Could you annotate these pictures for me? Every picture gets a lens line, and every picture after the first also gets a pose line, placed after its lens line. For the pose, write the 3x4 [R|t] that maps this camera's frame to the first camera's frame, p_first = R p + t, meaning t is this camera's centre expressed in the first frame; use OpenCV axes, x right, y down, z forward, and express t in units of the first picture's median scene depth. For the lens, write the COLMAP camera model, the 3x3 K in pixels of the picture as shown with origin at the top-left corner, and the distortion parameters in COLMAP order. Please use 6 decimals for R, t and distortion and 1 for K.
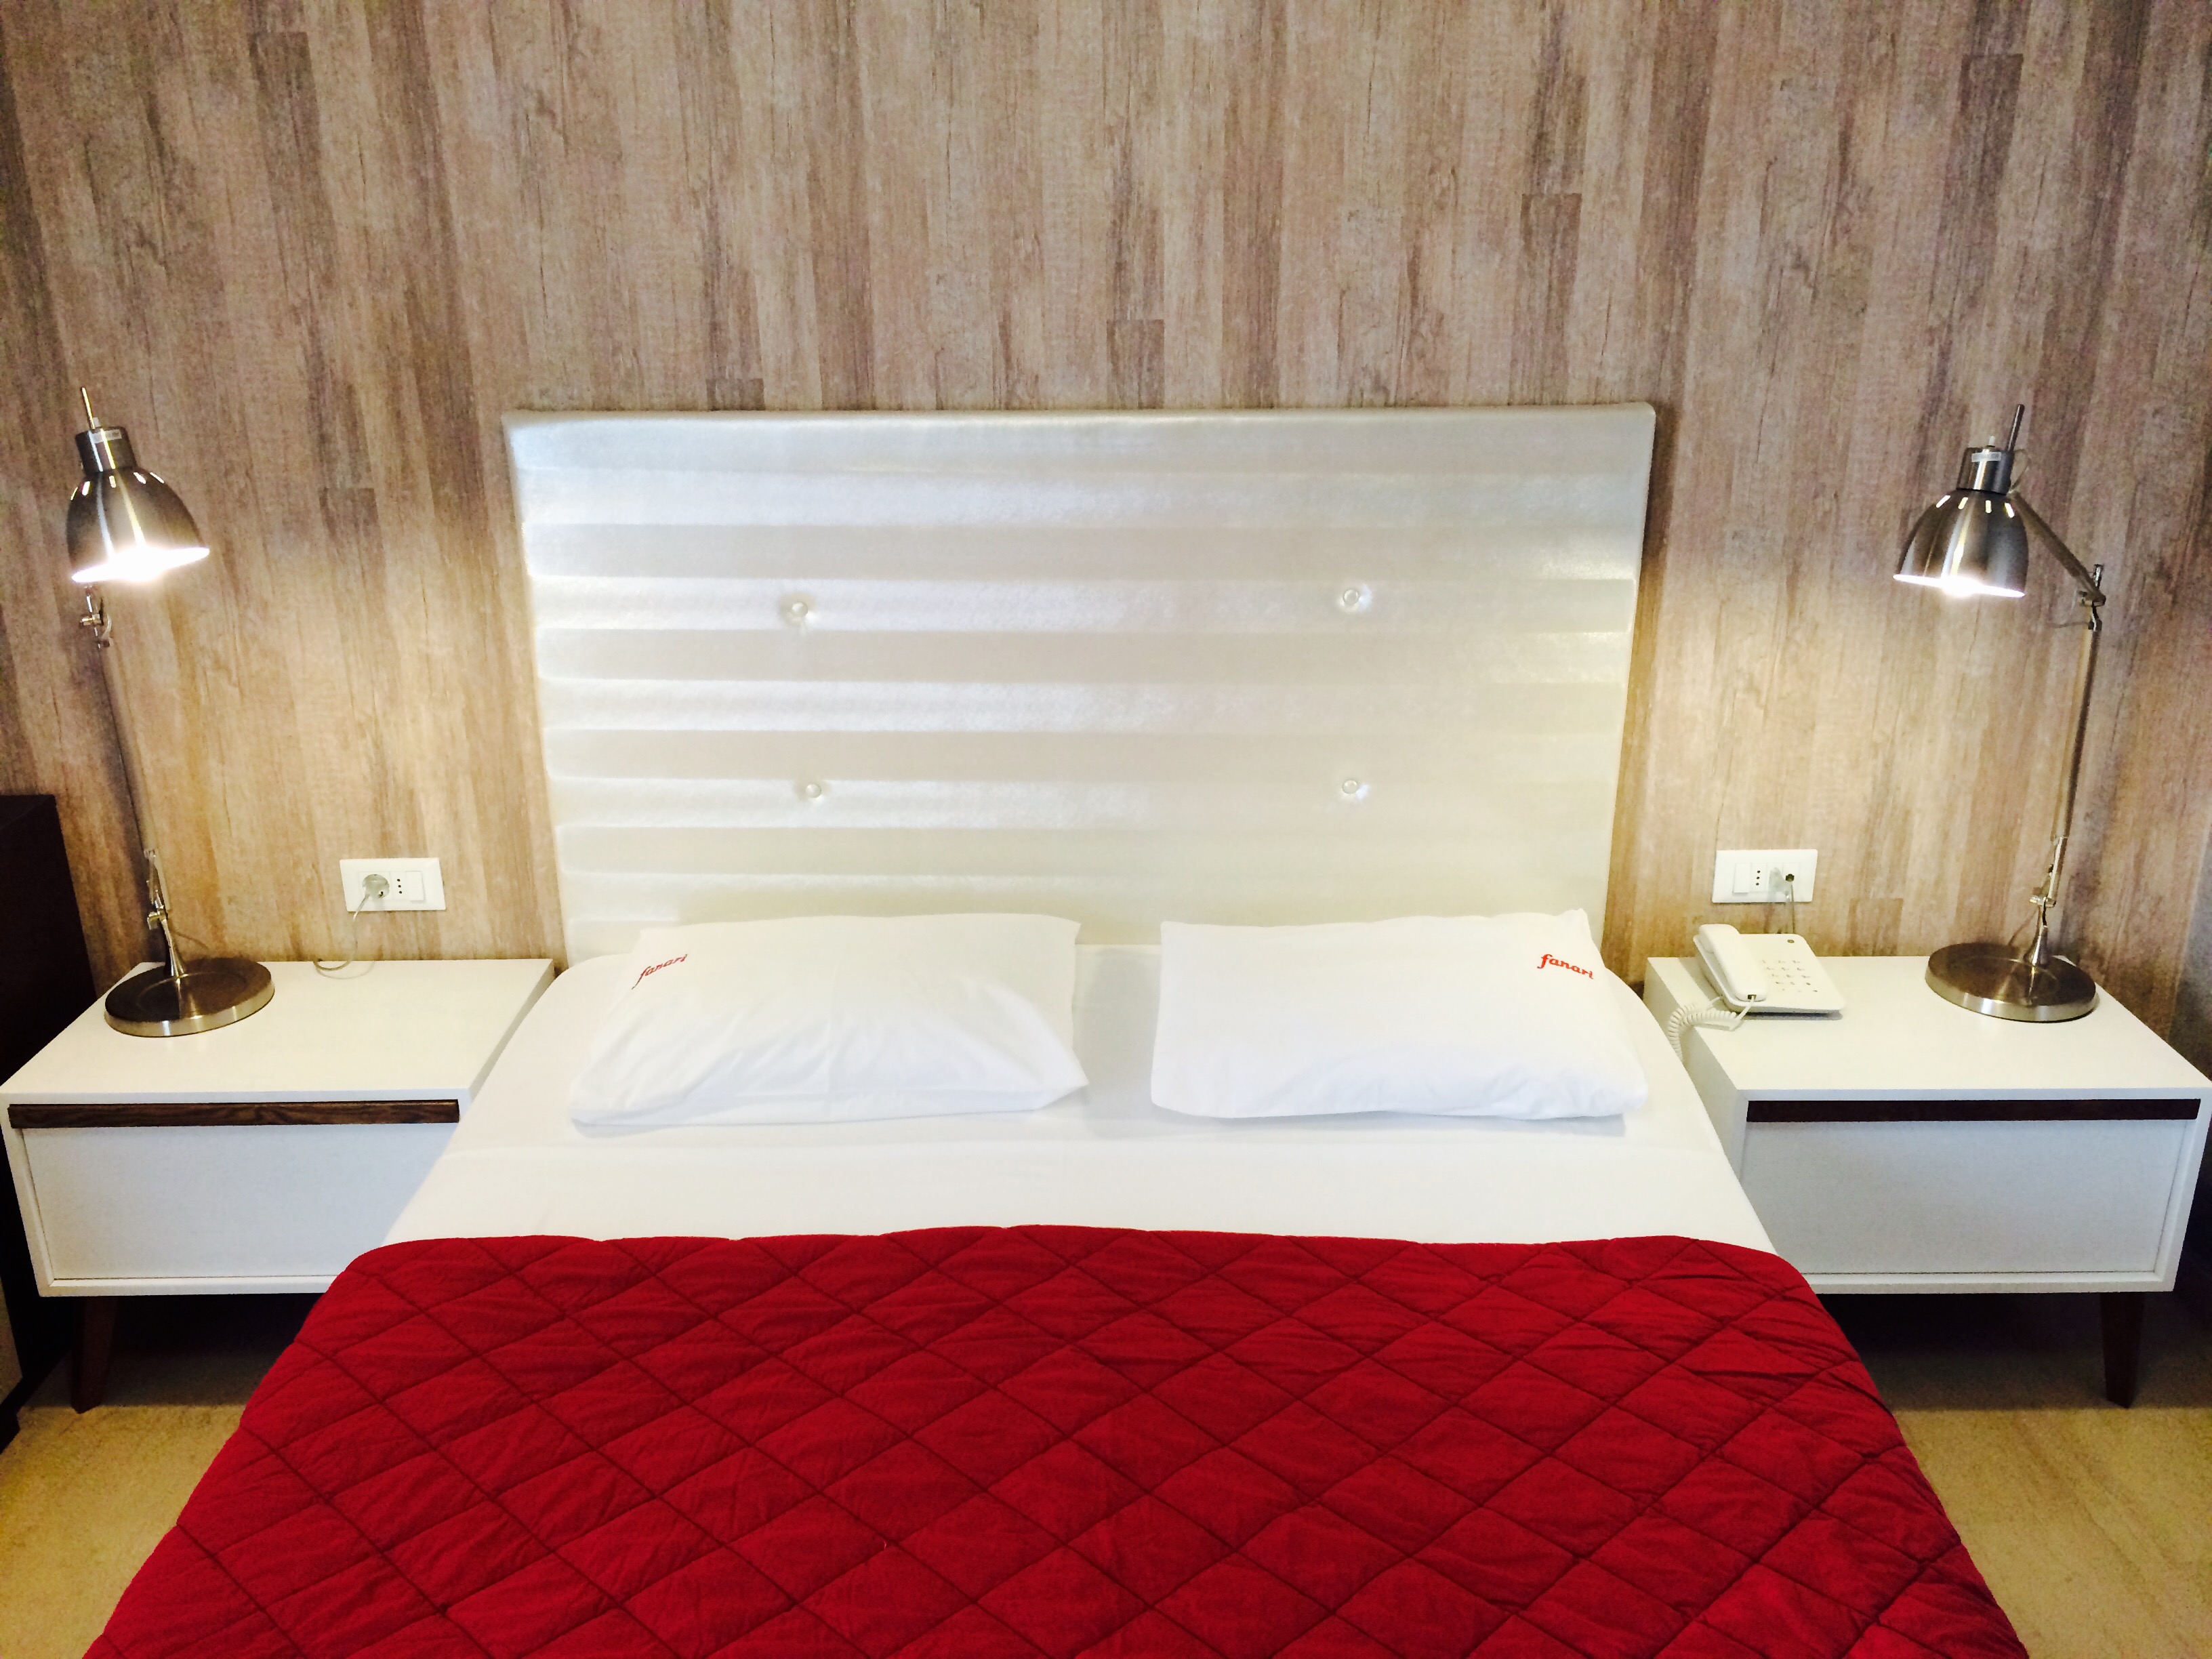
lens RADIAL K [[1800.4, 0, 1115.0], [0, 1800.4, 841.0], [0, 0, 1]] dist [0.077246, -0.082017]
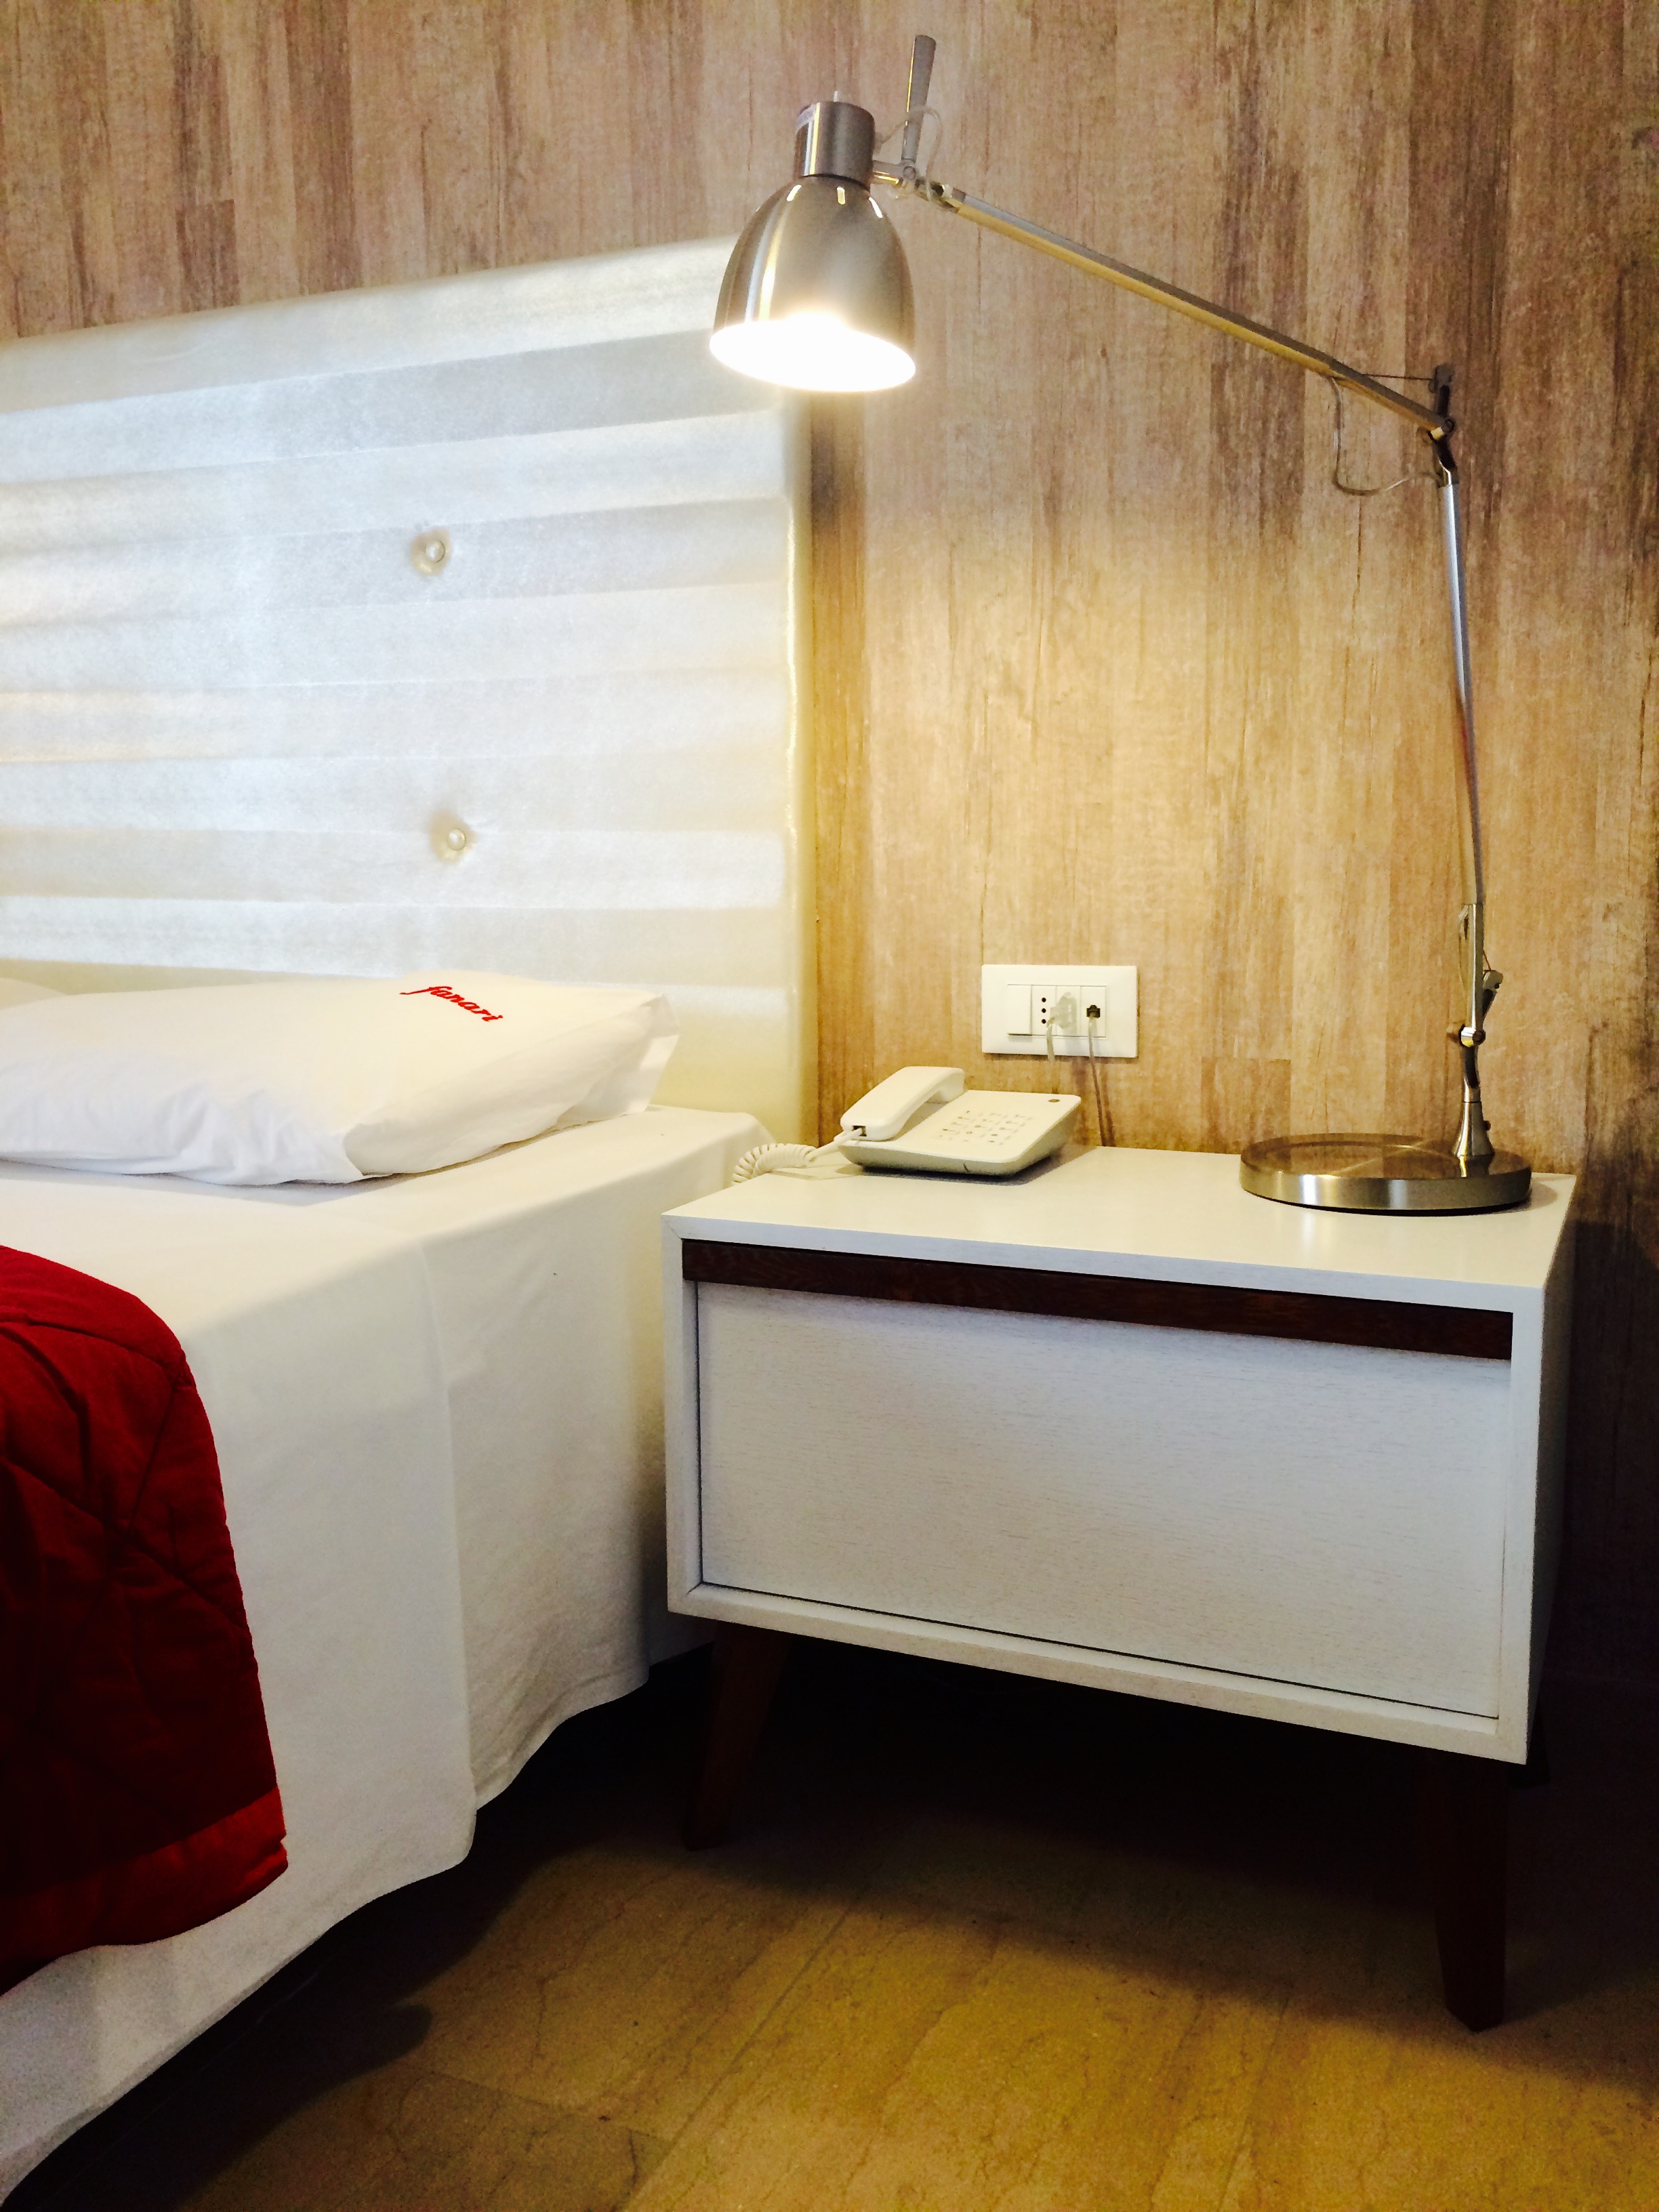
lens RADIAL K [[1800.4, 0, 850.1], [0, 1800.4, 1108.1], [0, 0, 1]] dist [0.077246, -0.082017]
pose [[0.922761, 0.057931, -0.380994, 0.577281], [-0.138197, 0.972625, -0.186822, 0.191206], [0.359741, 0.225045, 0.905506, 0.475011]]
